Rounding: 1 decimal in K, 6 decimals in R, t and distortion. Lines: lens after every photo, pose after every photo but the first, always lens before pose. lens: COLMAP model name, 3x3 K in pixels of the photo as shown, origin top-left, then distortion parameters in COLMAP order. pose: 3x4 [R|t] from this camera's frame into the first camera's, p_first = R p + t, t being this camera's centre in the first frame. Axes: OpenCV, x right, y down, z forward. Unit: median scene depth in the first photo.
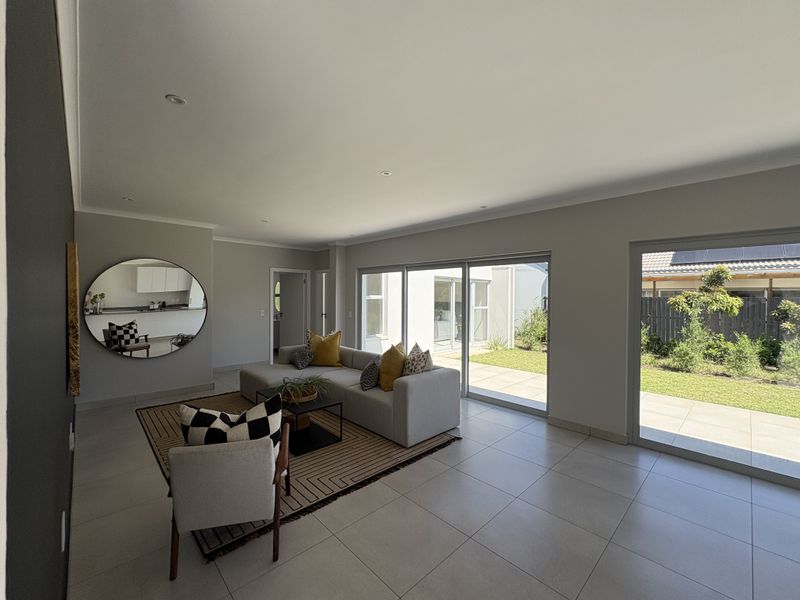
lens RADIAL K [[333.5, 0, 399.5], [0, 333.5, 299.6], [0, 0, 1]] dist [-0.000608, 0.000572]
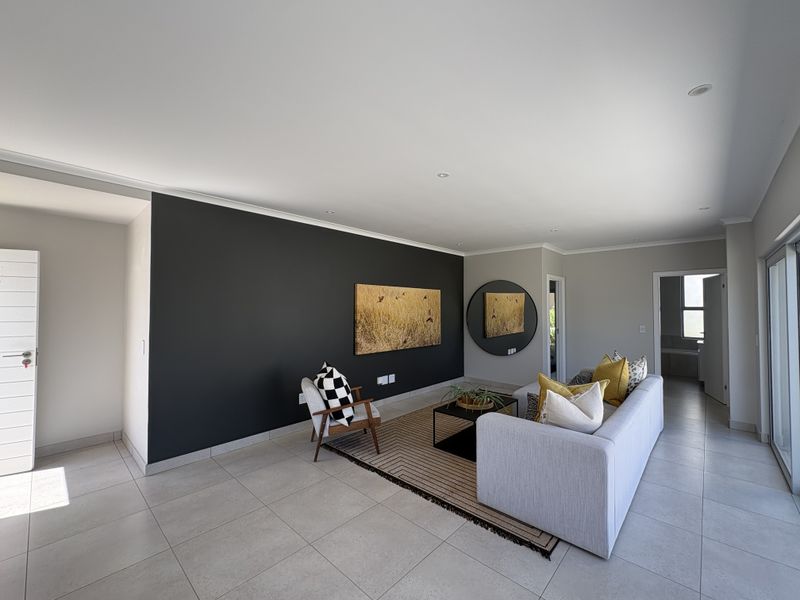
lens RADIAL K [[333.5, 0, 399.5], [0, 333.5, 299.6], [0, 0, 1]] dist [-0.000608, 0.000572]
pose [[0.059057, -0.030671, -0.997783, 0.847863], [-0.010390, 0.999455, -0.031338, -0.000273], [0.998201, 0.012218, 0.058706, 0.808062]]
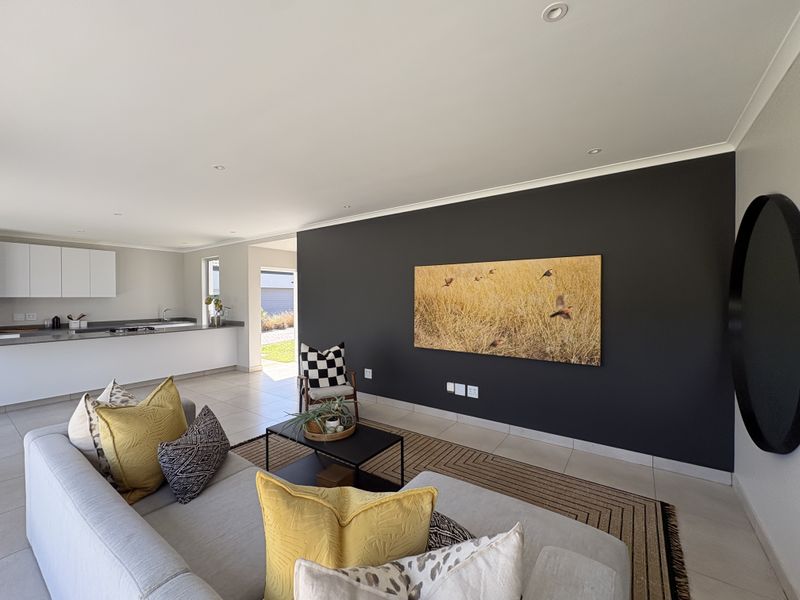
lens RADIAL K [[333.5, 0, 399.5], [0, 333.5, 299.6], [0, 0, 1]] dist [-0.000608, 0.000572]
pose [[-0.982755, -0.001726, -0.184902, -0.350910], [-0.004730, 0.999864, 0.015811, -0.006004], [0.184849, 0.016413, -0.982630, 1.997763]]
